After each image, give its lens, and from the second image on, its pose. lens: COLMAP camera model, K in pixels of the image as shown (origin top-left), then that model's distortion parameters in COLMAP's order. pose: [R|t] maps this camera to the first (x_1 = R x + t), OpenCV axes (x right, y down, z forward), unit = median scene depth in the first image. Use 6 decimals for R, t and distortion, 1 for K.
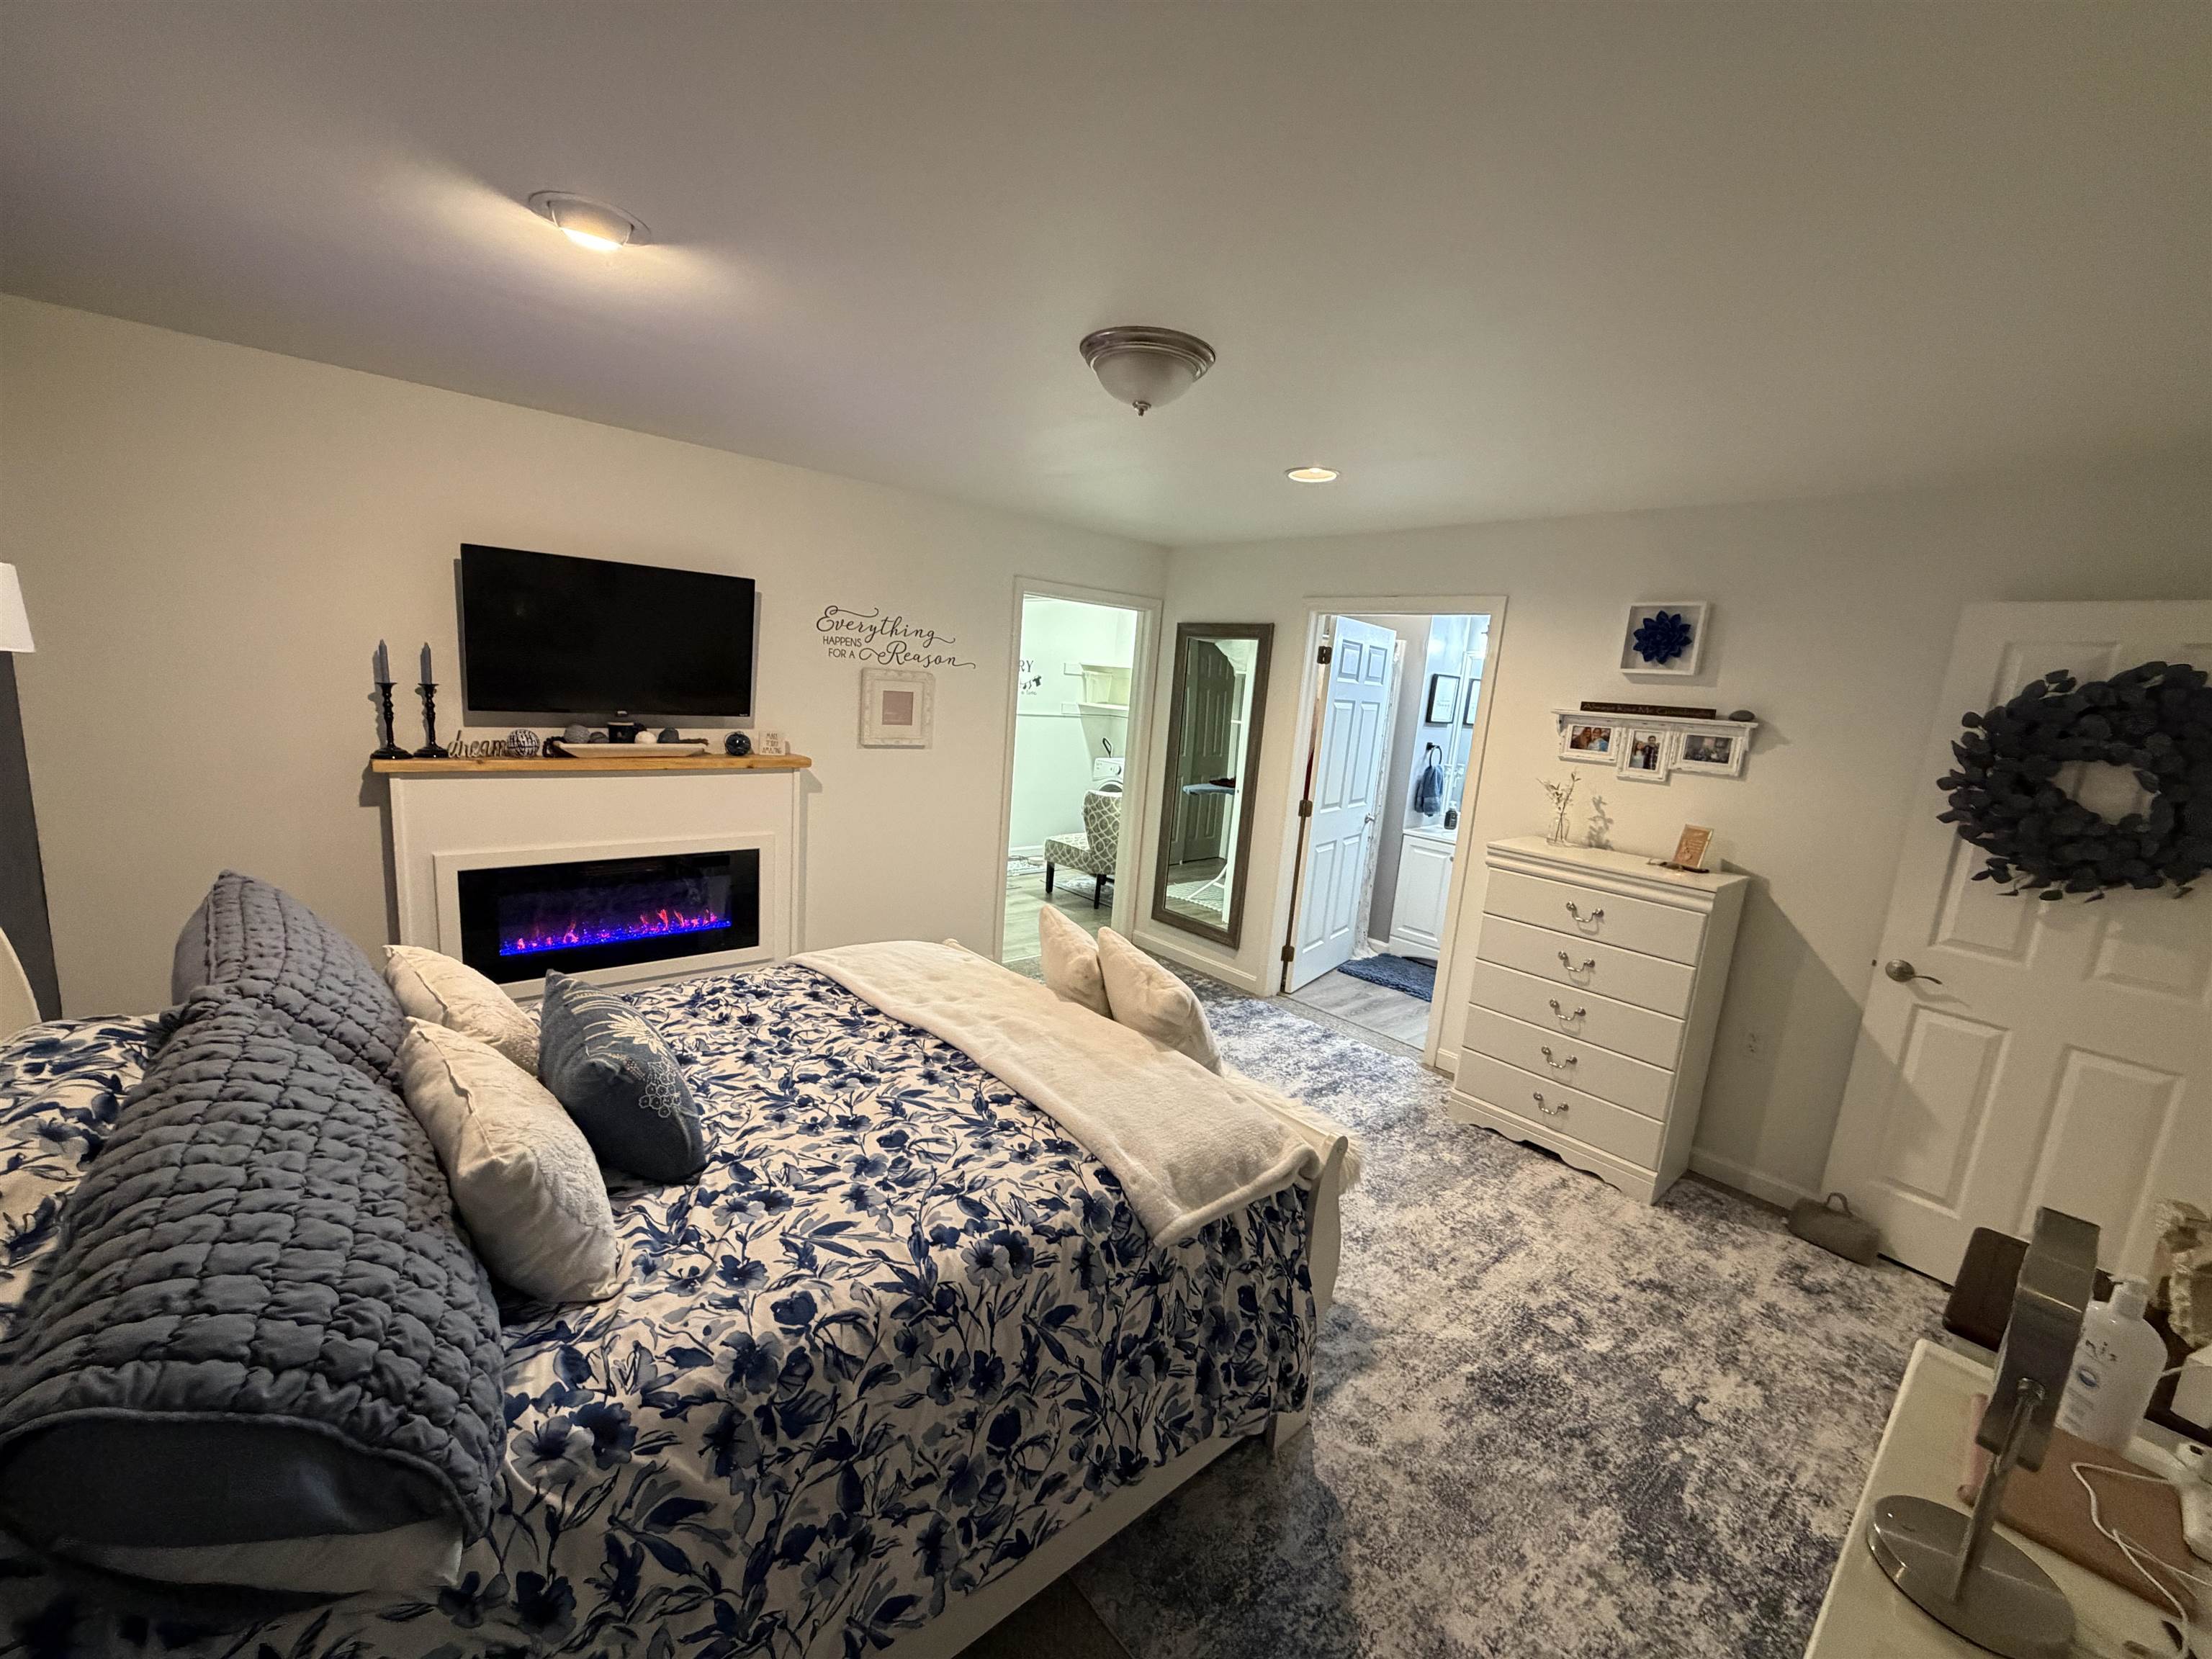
lens RADIAL K [[880.2, 0, 1108.0], [0, 880.2, 836.1], [0, 0, 1]] dist [-0.000602, 0.000406]
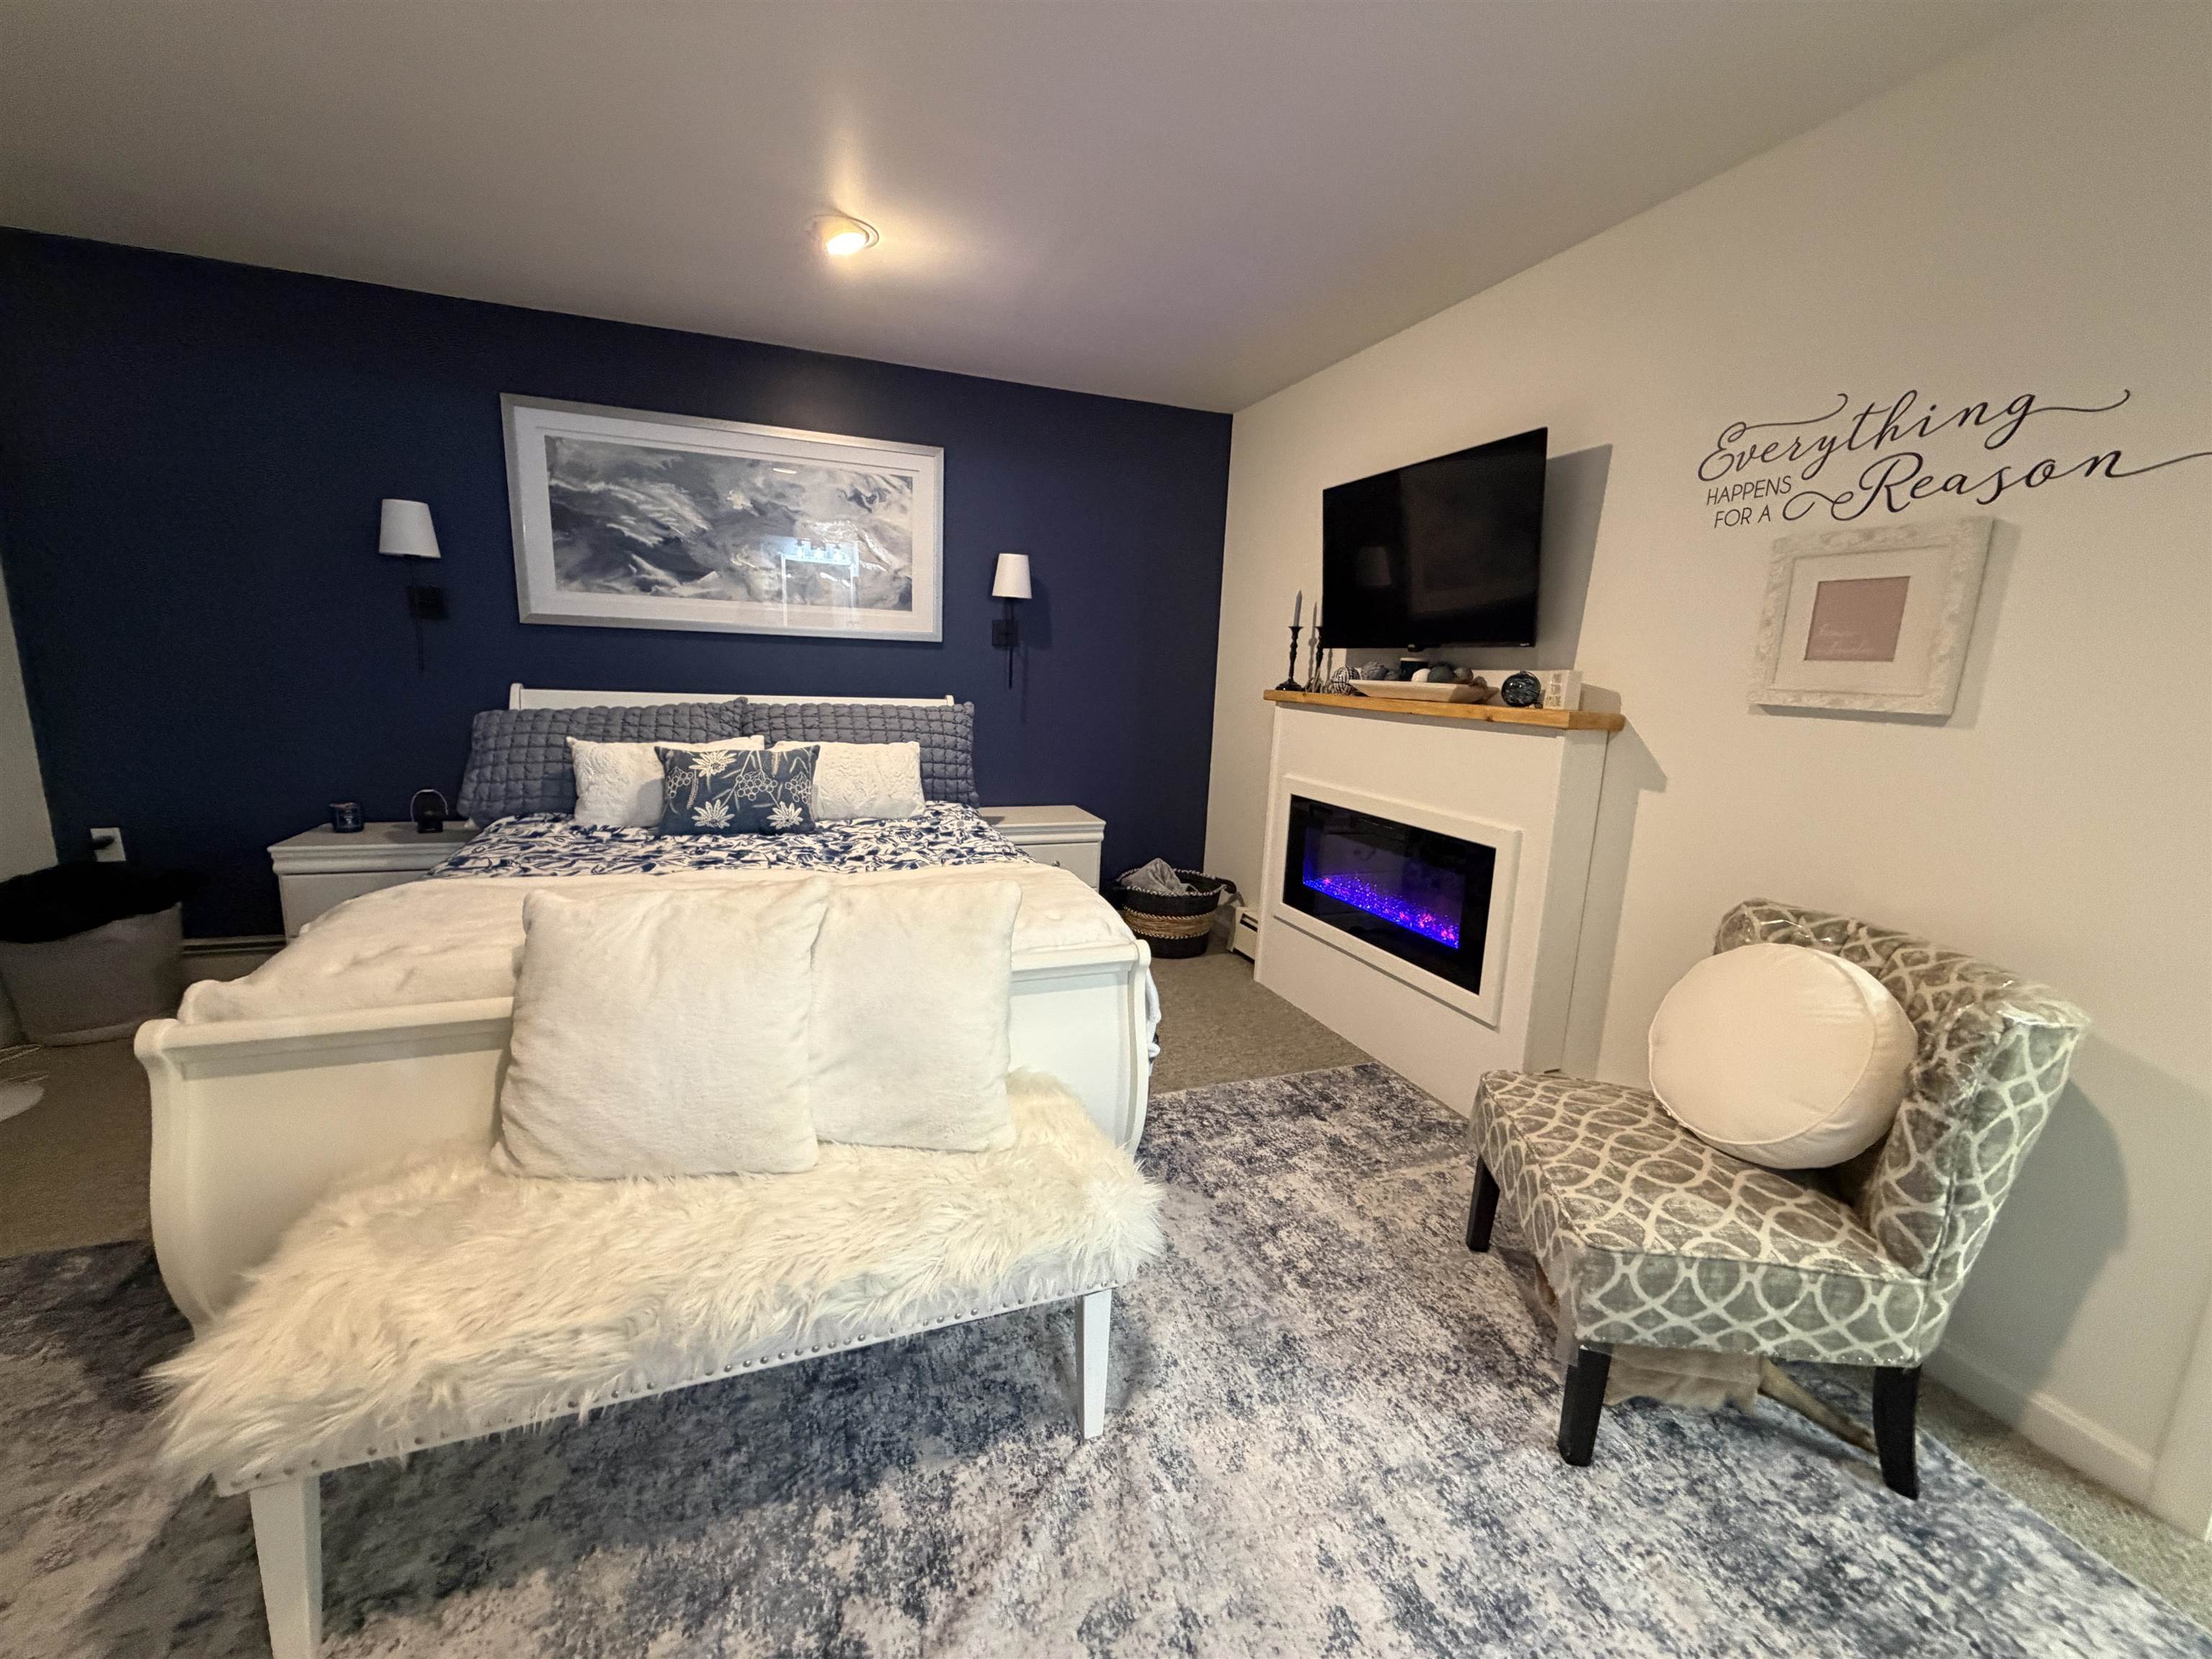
lens RADIAL K [[880.2, 0, 1098.7], [0, 880.2, 831.0], [0, 0, 1]] dist [-0.000602, 0.000406]
pose [[-0.343147, 0.090955, -0.934868, 0.338704], [-0.228462, 0.957328, 0.176998, -0.049261], [0.911074, 0.274318, -0.307725, 0.987279]]
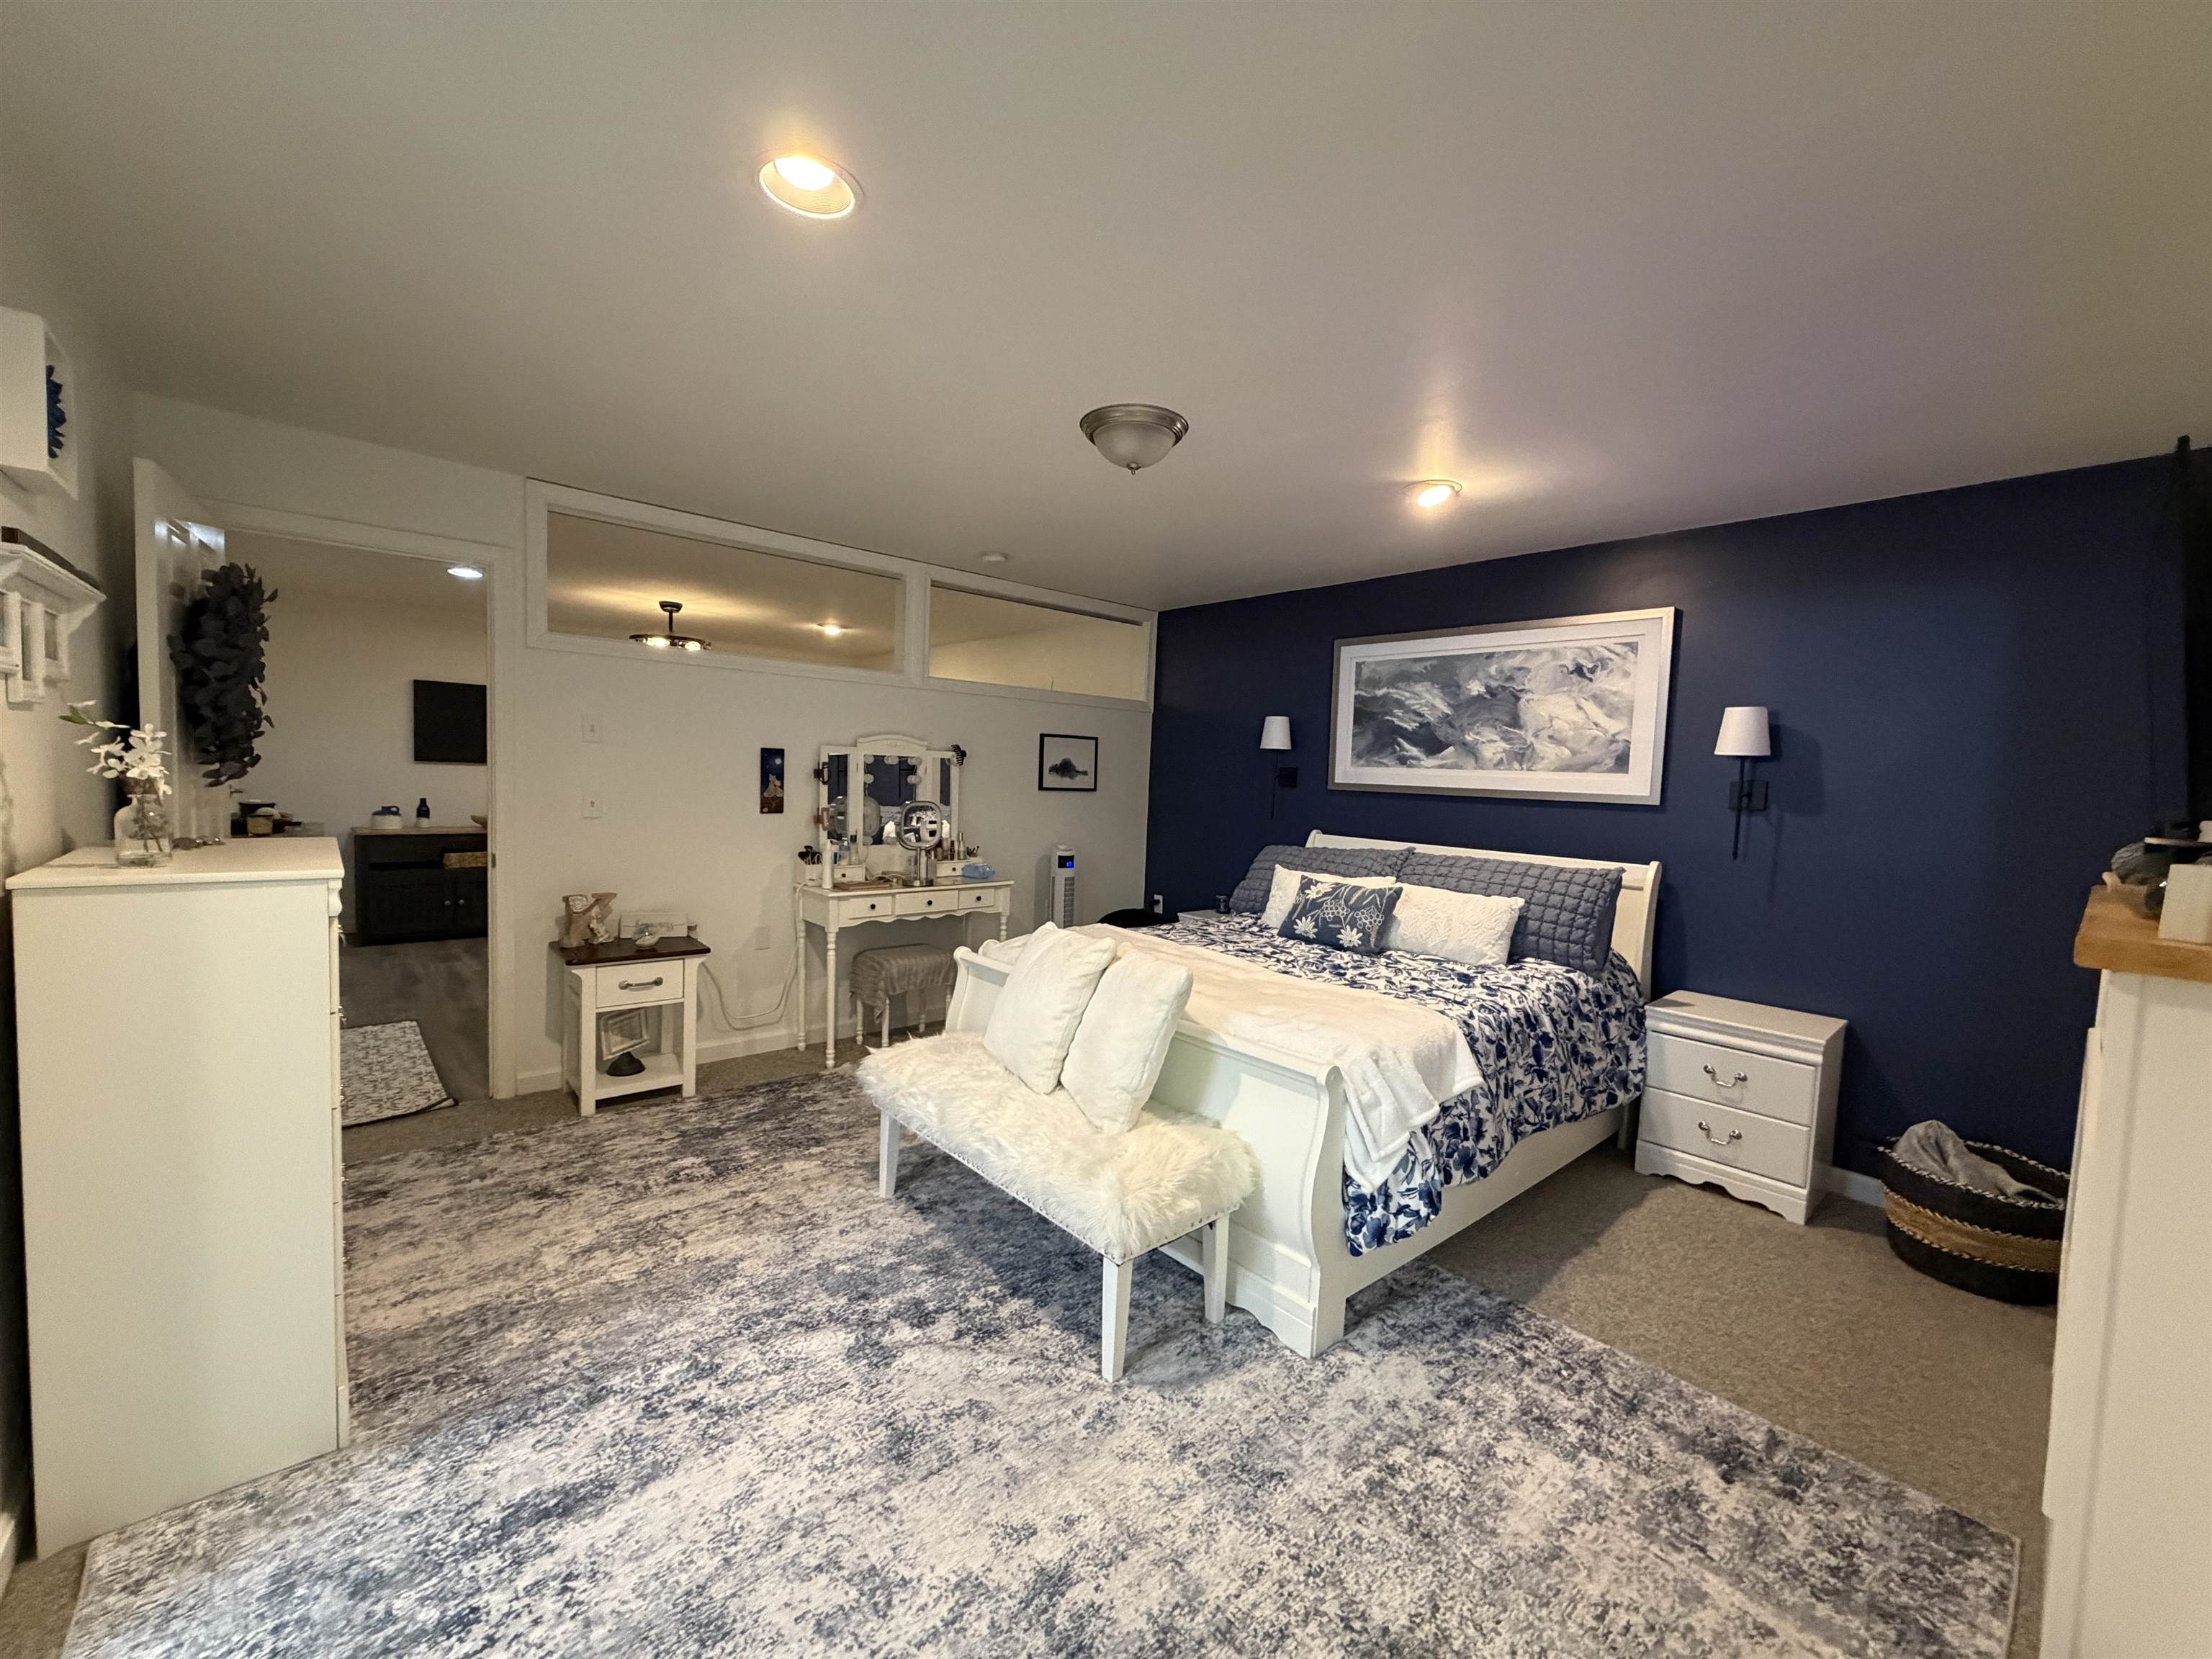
lens RADIAL K [[880.2, 0, 1103.0], [0, 880.2, 837.3], [0, 0, 1]] dist [-0.000602, 0.000406]
pose [[-0.993128, -0.115627, -0.018098, 0.022712], [-0.116526, 0.962524, 0.244888, -0.171637], [-0.010895, 0.245314, -0.969382, 1.401711]]
